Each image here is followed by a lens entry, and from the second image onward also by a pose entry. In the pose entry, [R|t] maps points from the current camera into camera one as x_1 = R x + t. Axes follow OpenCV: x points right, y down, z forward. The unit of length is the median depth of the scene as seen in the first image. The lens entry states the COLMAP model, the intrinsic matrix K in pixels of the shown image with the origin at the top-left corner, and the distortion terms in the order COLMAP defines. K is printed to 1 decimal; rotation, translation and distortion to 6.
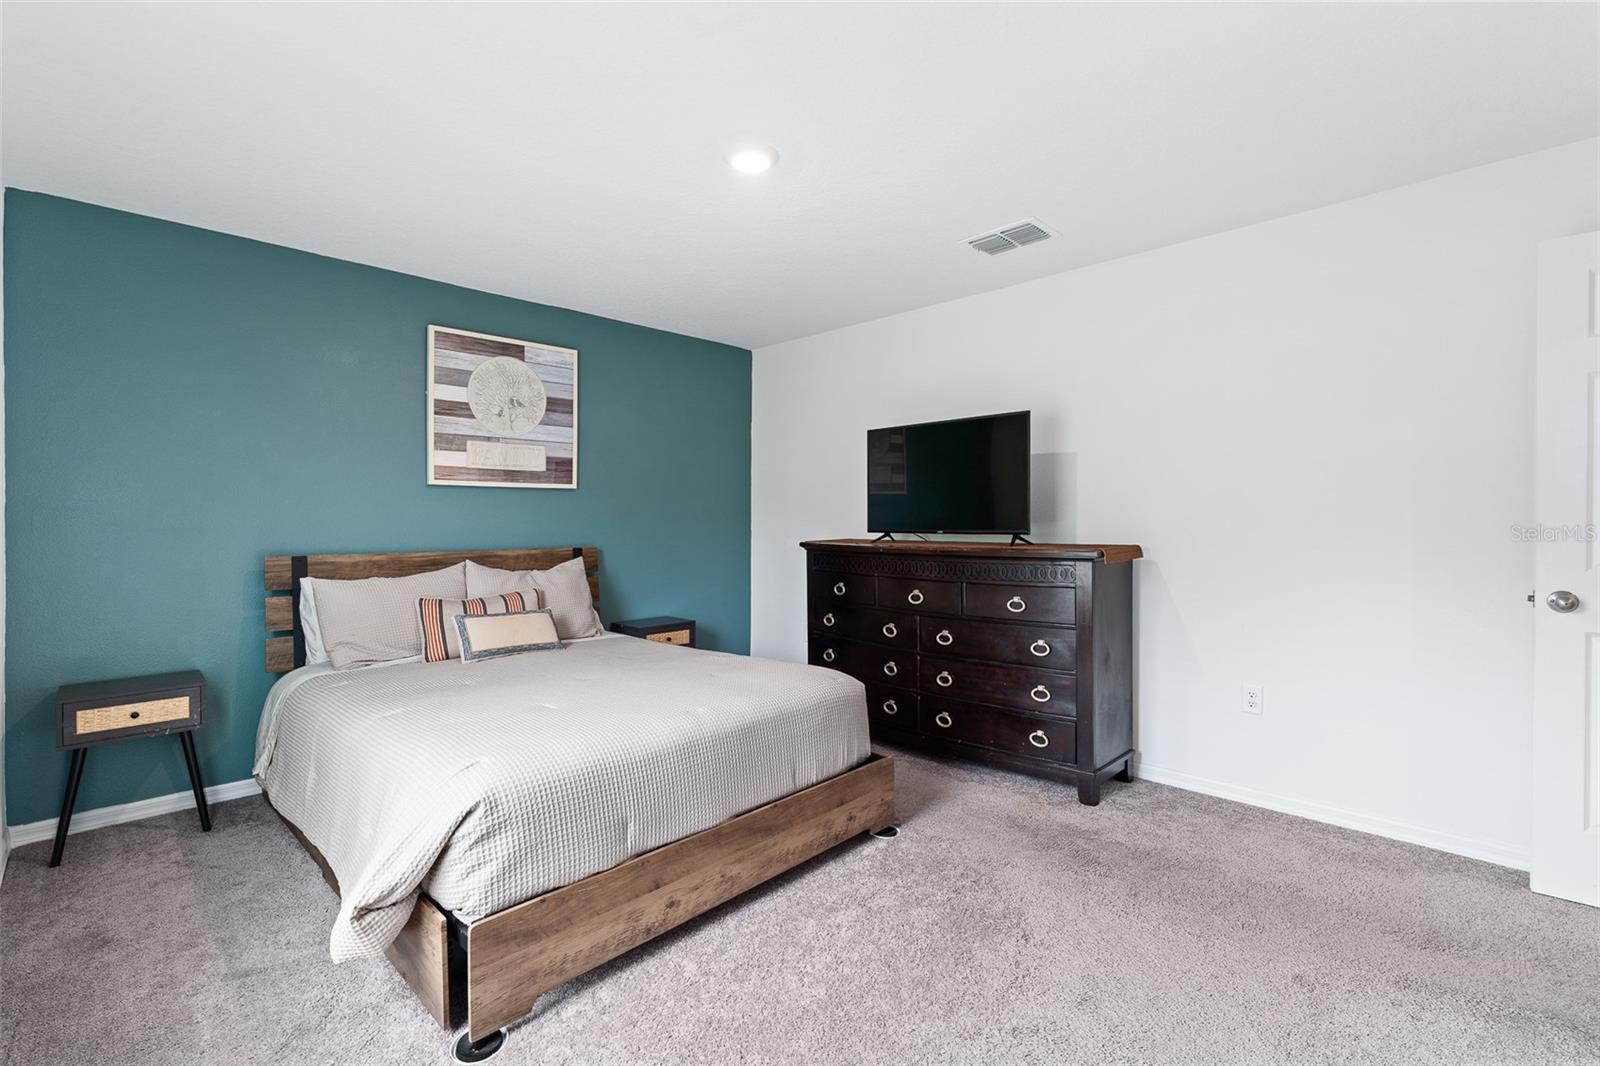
lens RADIAL K [[727.8, 0, 796.8], [0, 727.8, 519.6], [0, 0, 1]] dist [-0.002011, 0.001288]
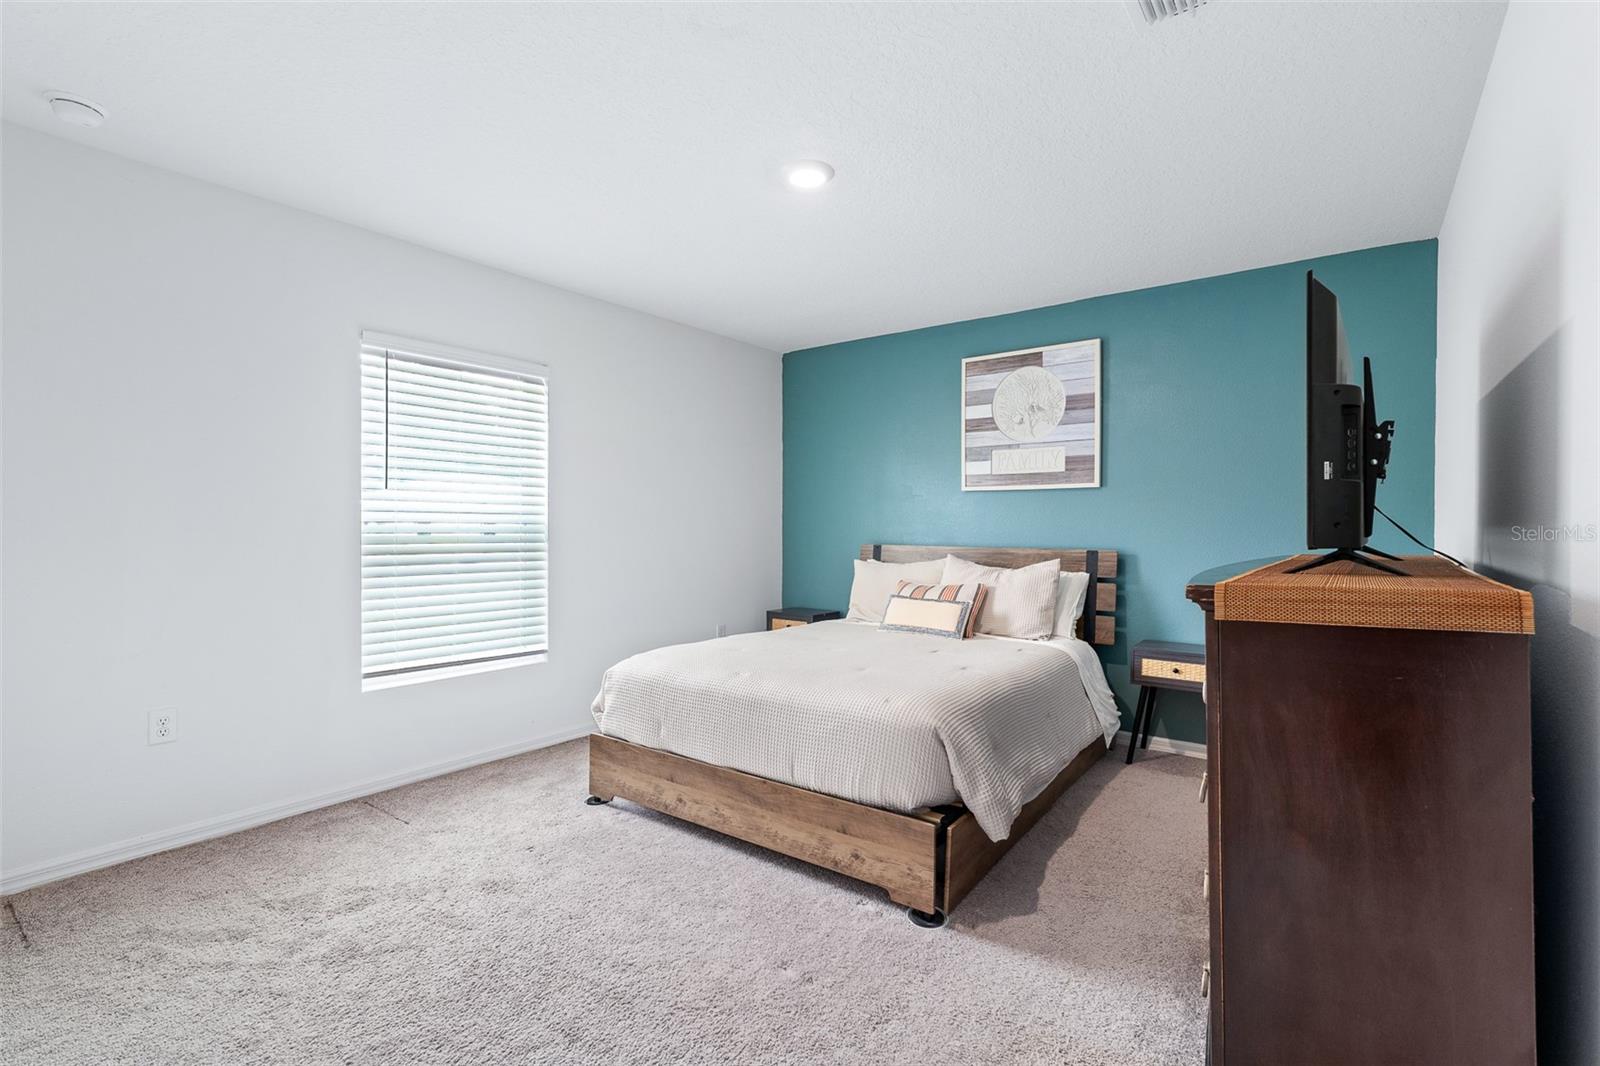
lens RADIAL K [[727.8, 0, 796.8], [0, 727.8, 519.6], [0, 0, 1]] dist [-0.002011, 0.001288]
pose [[0.117607, -0.003760, -0.993053, 0.635890], [-0.005245, 0.999977, -0.004407, 0.005979], [0.993046, 0.005727, 0.117585, 0.558120]]
